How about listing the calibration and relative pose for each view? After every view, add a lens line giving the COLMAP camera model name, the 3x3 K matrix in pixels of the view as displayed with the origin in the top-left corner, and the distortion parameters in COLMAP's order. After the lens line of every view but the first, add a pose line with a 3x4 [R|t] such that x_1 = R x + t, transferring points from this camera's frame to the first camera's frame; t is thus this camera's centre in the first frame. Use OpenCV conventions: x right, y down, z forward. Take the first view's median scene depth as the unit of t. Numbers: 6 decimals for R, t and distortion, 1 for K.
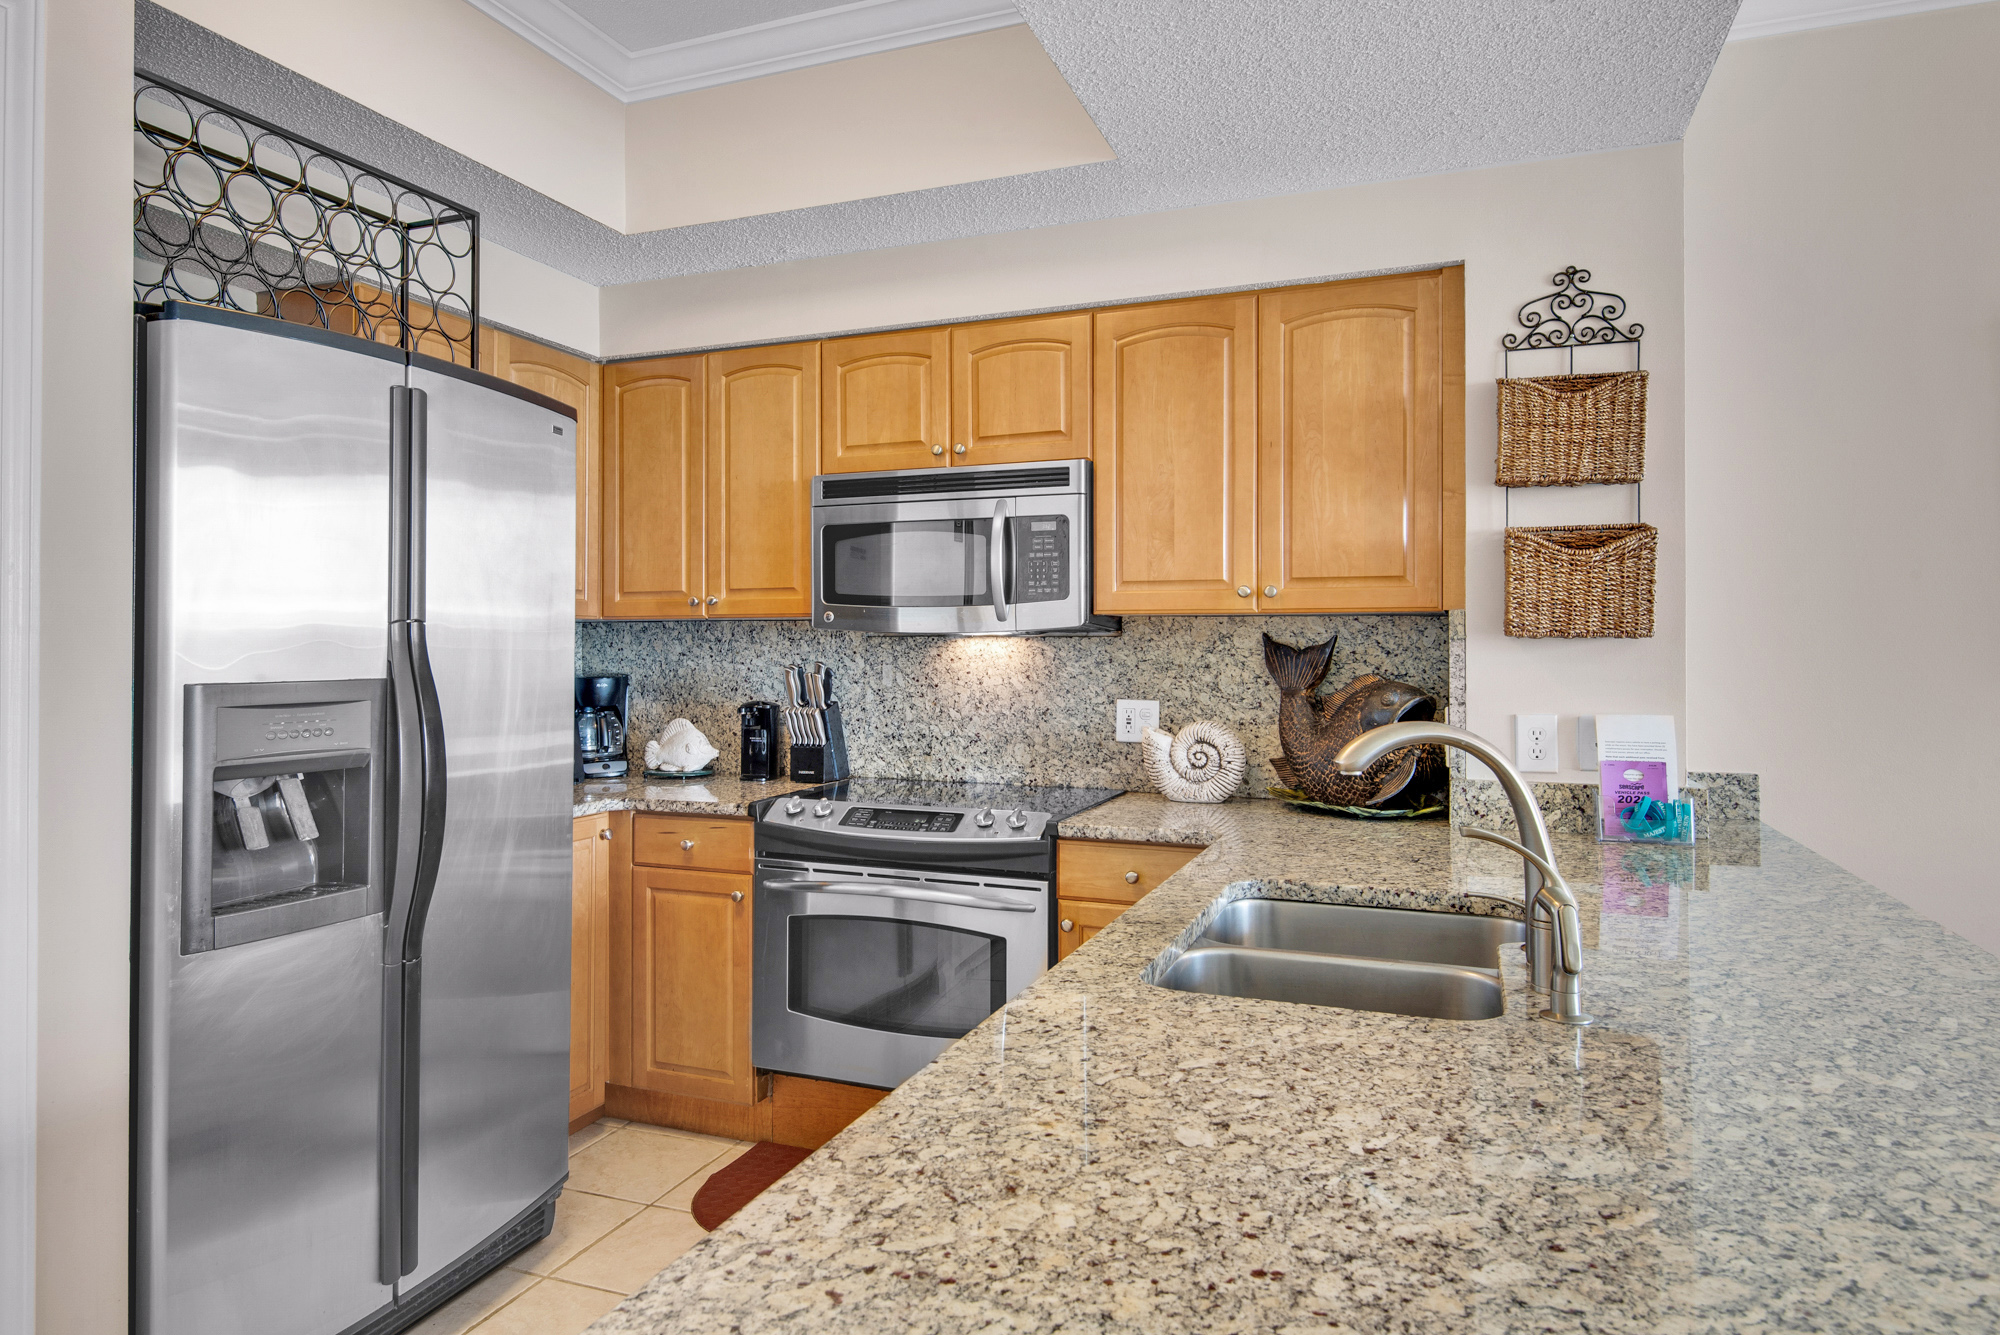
lens RADIAL K [[1209.6, 0, 1000.0], [0, 1209.6, 667.5], [0, 0, 1]] dist [-0.083296, 0.000148]
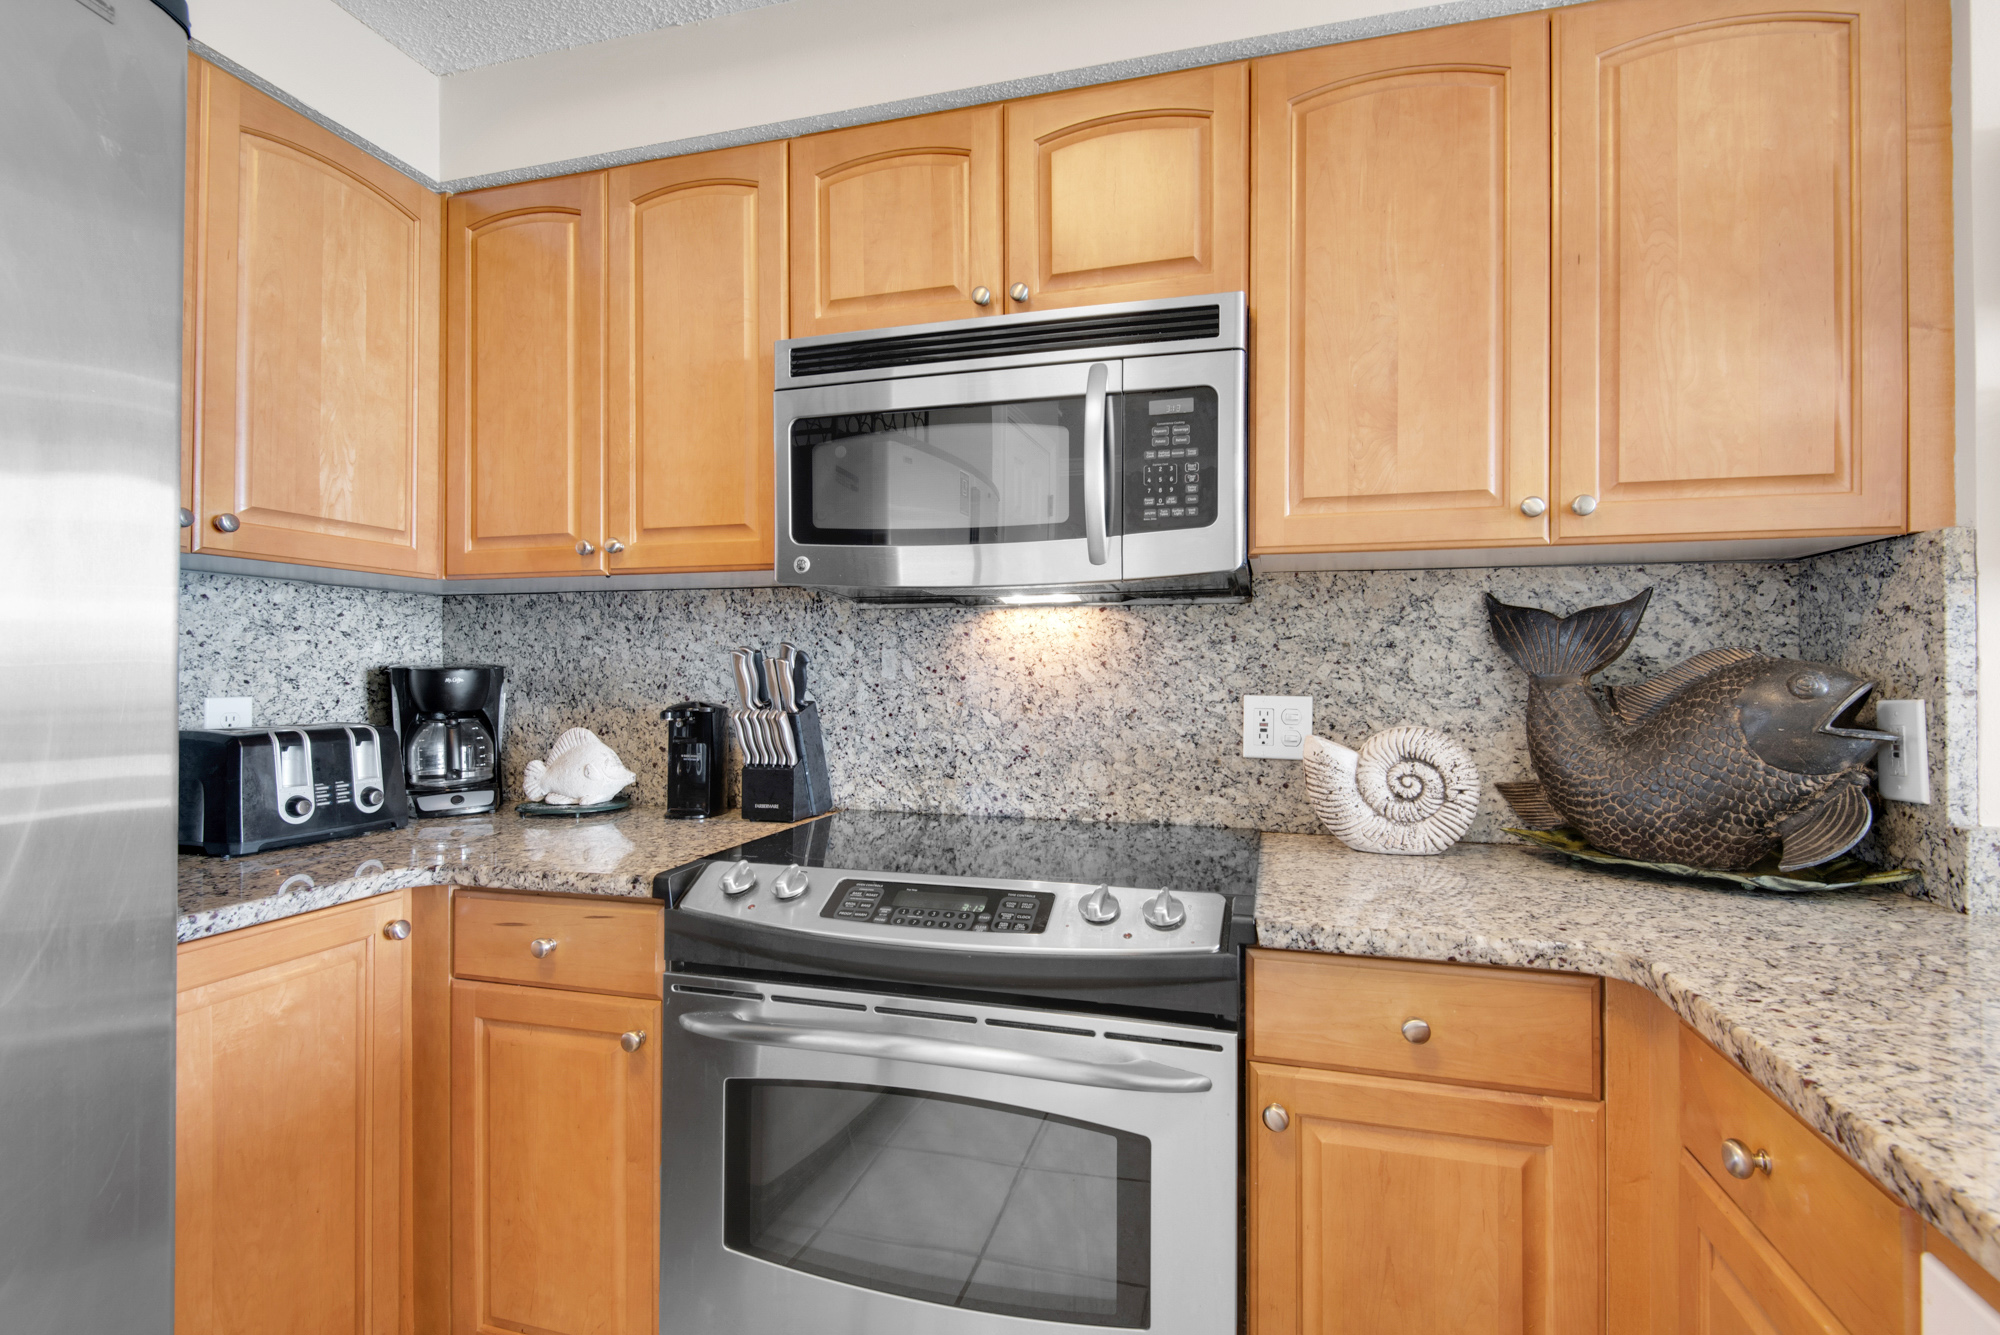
lens RADIAL K [[889.6, 0, 1090.1], [0, 889.6, 695.1], [0, 0, 1]] dist [-0.000322, -0.009141]
pose [[0.984773, 0.000929, 0.173844, -0.073887], [-0.002004, 0.999980, 0.006006, 0.022996], [-0.173835, -0.006263, 0.984755, 0.514051]]
